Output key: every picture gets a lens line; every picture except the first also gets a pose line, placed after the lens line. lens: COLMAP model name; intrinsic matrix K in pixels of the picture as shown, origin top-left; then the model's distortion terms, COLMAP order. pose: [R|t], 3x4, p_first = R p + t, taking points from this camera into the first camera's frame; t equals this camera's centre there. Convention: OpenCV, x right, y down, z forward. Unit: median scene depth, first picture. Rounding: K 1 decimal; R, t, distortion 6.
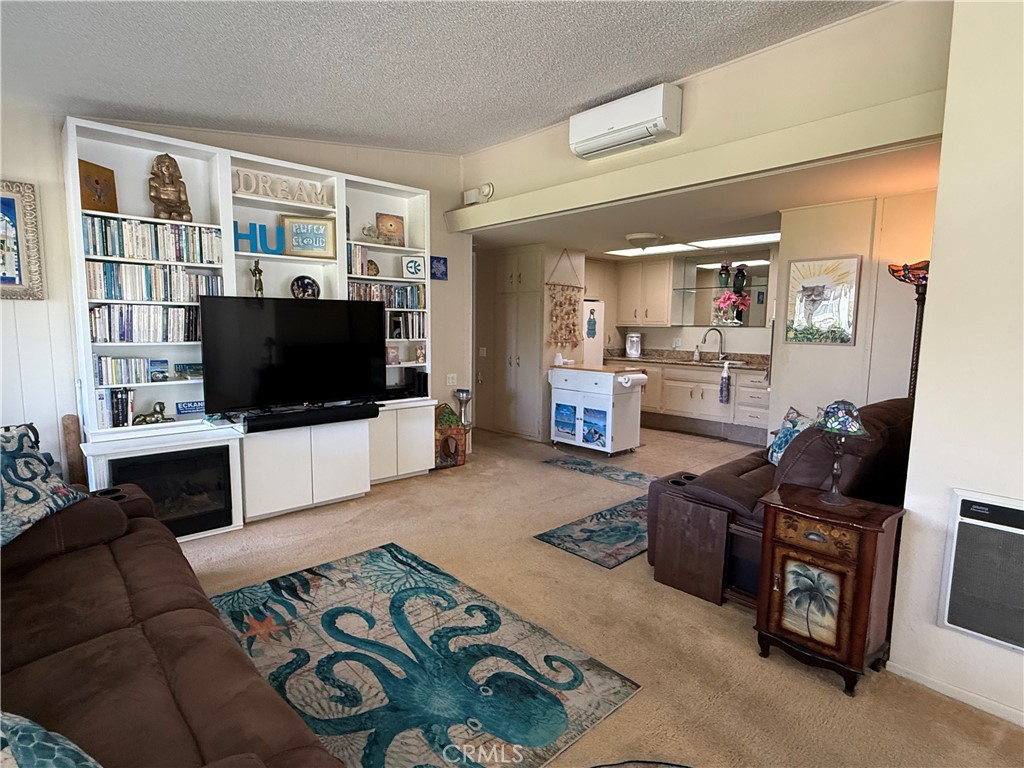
lens RADIAL K [[541.6, 0, 511.6], [0, 541.6, 383.4], [0, 0, 1]] dist [-0.003305, 0.003638]
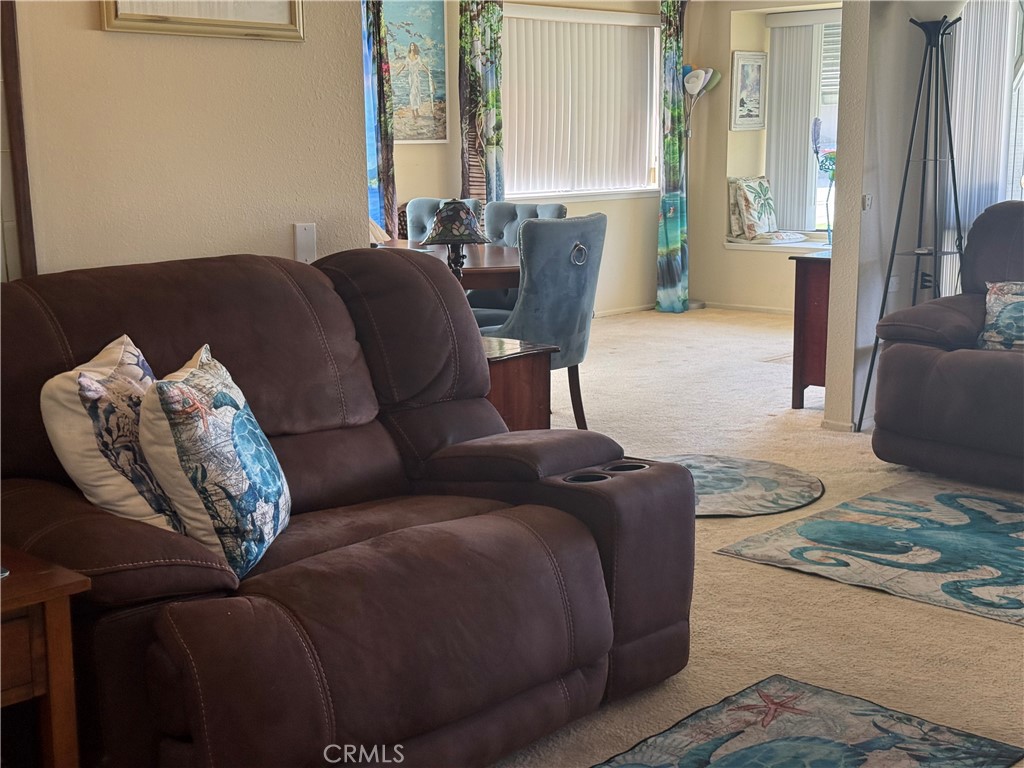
lens RADIAL K [[1435.9, 0, 498.3], [0, 1435.9, 396.0], [0, 0, 1]] dist [0.112353, 0.000000]
pose [[-0.998499, 0.006543, -0.054371, 0.288628], [-0.009591, 0.956597, 0.291257, -0.119300], [0.053917, 0.291342, -0.955098, 1.260649]]
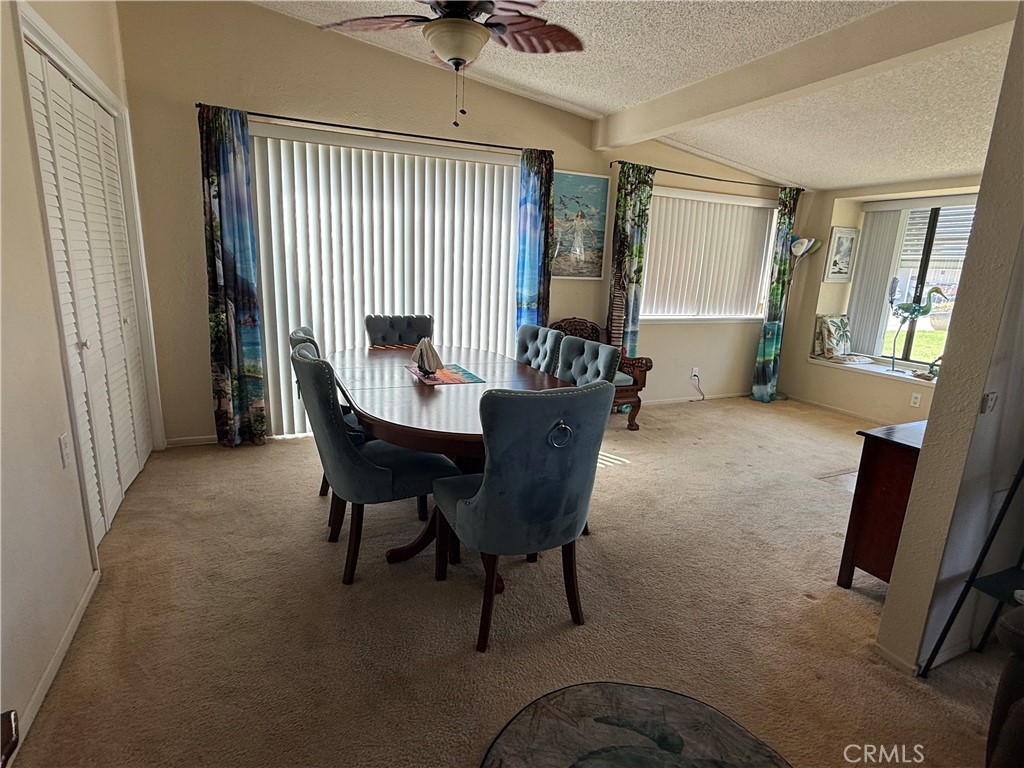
lens RADIAL K [[541.6, 0, 506.4], [0, 541.6, 384.8], [0, 0, 1]] dist [-0.003305, 0.003638]
pose [[-0.945480, -0.120038, 0.302751, 0.094550], [-0.014456, 0.944149, 0.329203, -0.040271], [-0.325359, 0.306878, -0.894409, 0.459651]]
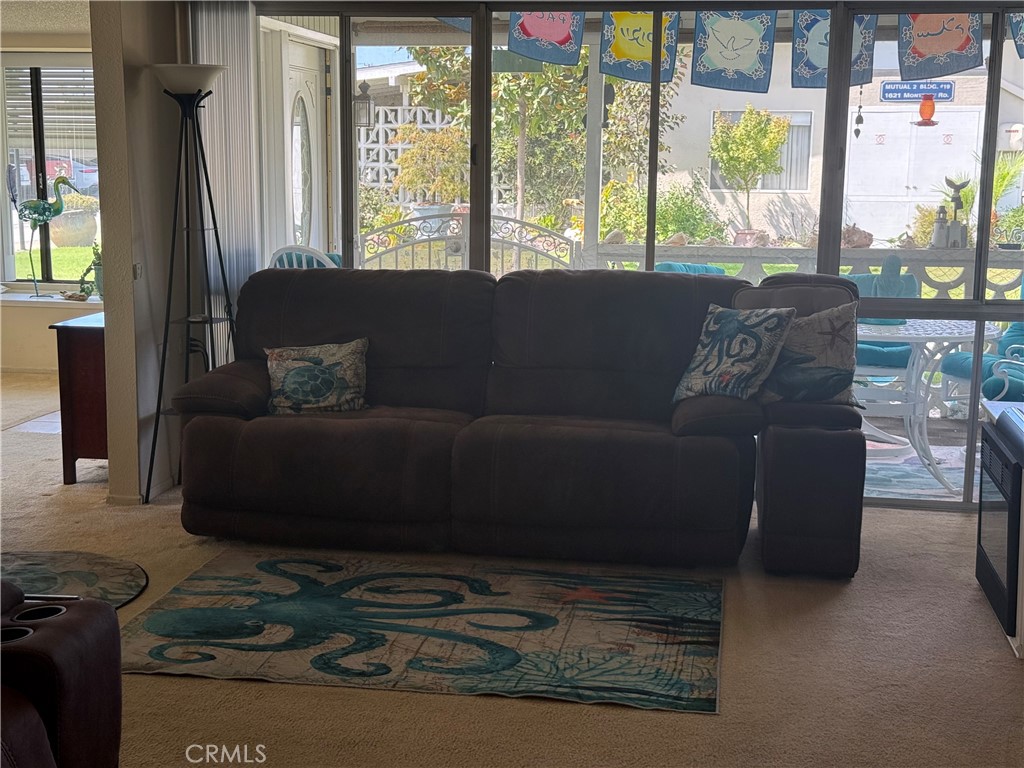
lens RADIAL K [[1435.9, 0, 515.4], [0, 1435.9, 395.4], [0, 0, 1]] dist [0.112353, 0.000000]
pose [[-0.791869, 0.081410, -0.605240, 0.397751], [-0.089468, 0.964916, 0.246845, -0.147703], [0.604102, 0.249619, -0.756804, 1.186325]]
